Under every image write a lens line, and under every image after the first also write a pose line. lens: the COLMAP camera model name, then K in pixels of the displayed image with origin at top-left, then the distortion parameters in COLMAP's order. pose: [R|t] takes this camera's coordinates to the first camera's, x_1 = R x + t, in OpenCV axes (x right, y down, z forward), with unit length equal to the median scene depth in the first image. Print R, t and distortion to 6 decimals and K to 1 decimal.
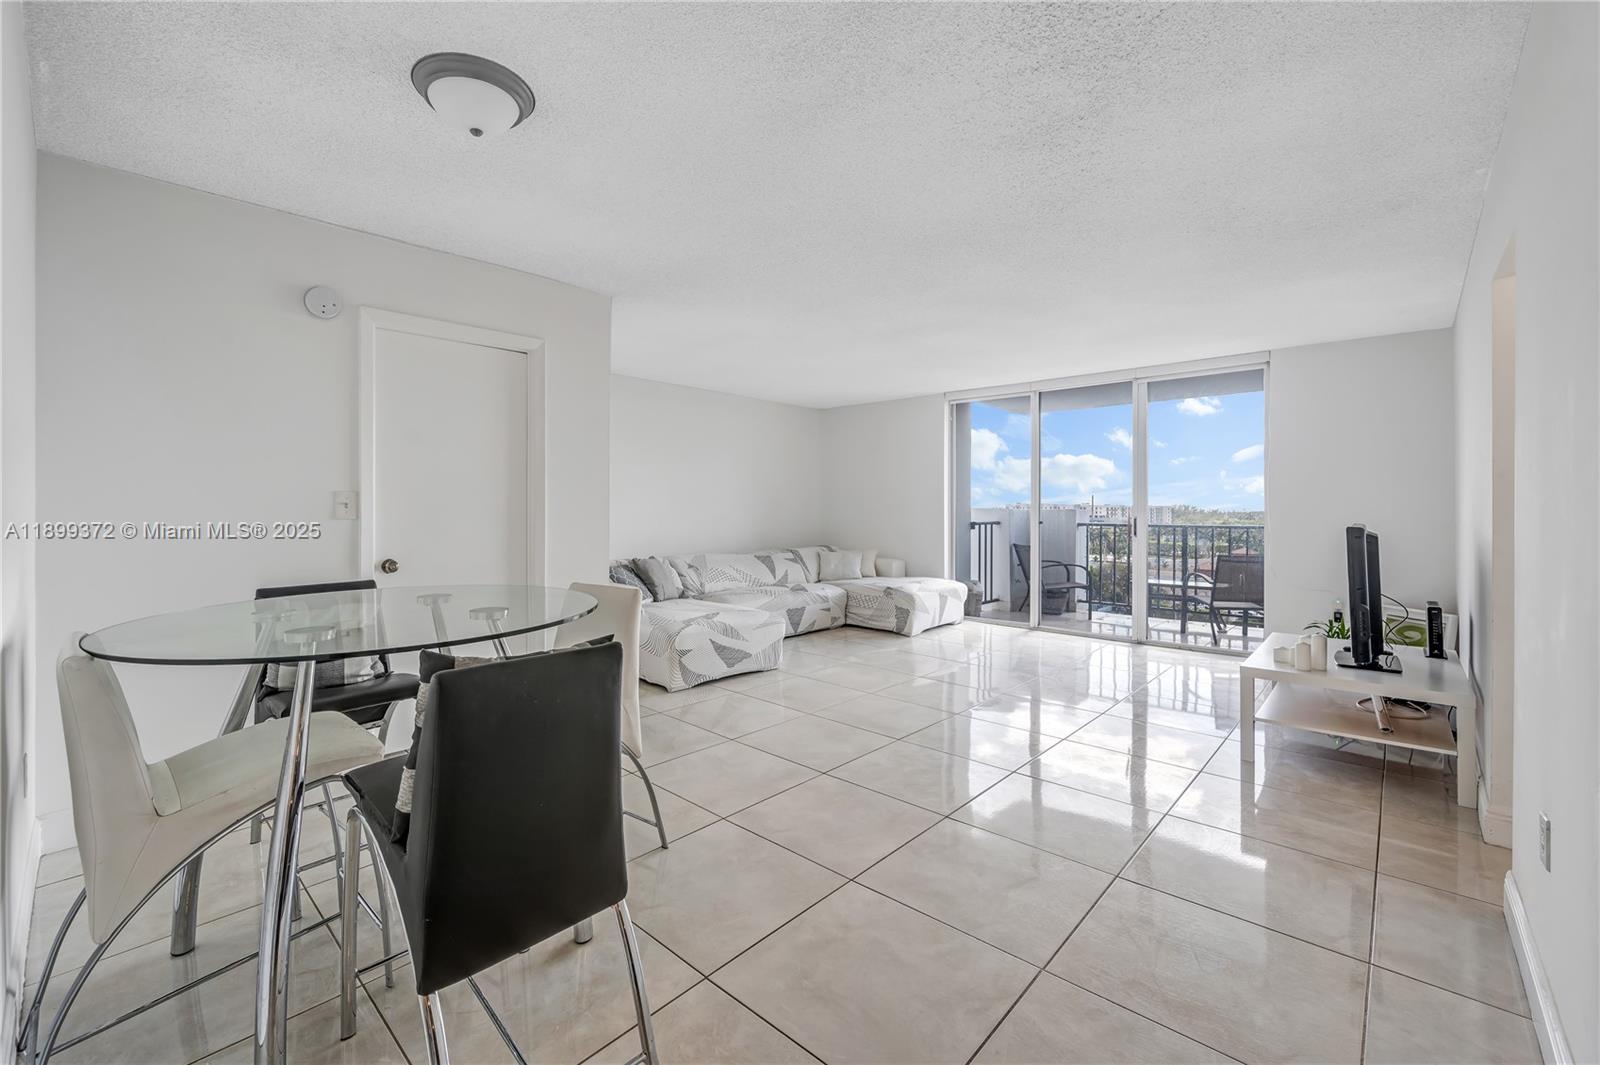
lens RADIAL K [[658.2, 0, 773.6], [0, 658.2, 509.5], [0, 0, 1]] dist [0.000536, 0.000045]
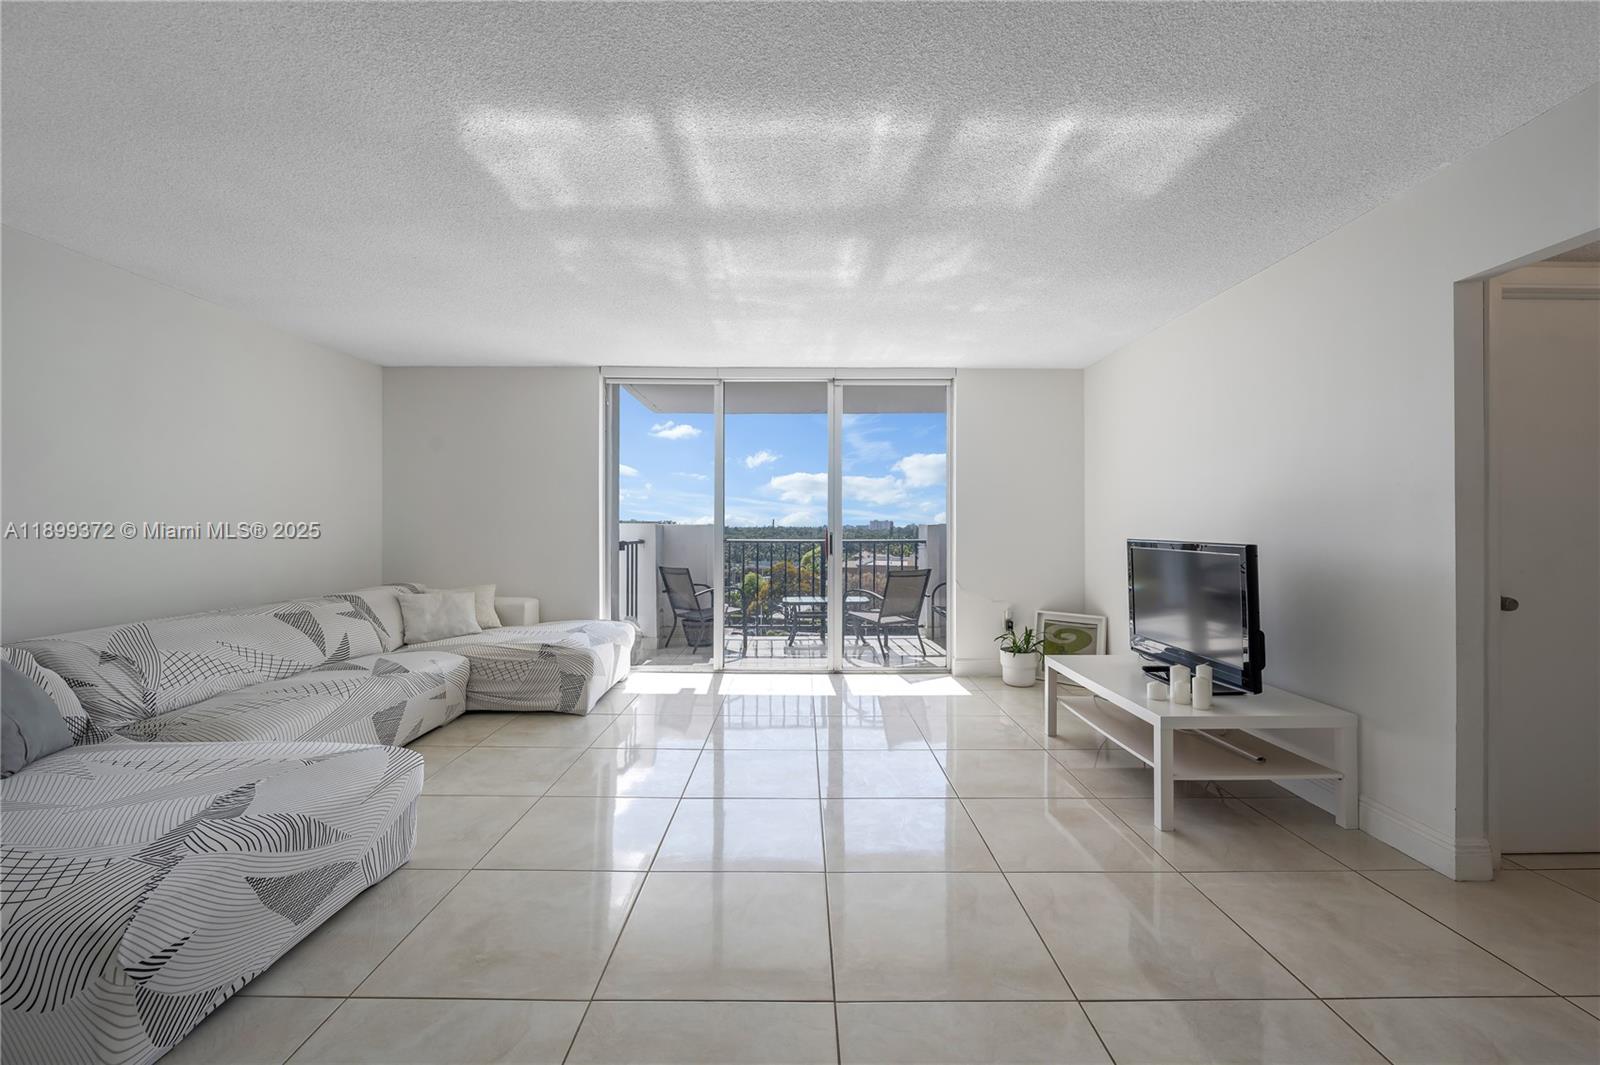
lens RADIAL K [[645.0, 0, 802.9], [0, 645.0, 523.8], [0, 0, 1]] dist [-0.007407, -0.000031]
pose [[0.721741, 0.000982, 0.692163, -0.083350], [0.000162, 0.999999, -0.001587, -0.000343], [-0.692164, 0.001257, 0.721739, 0.365795]]
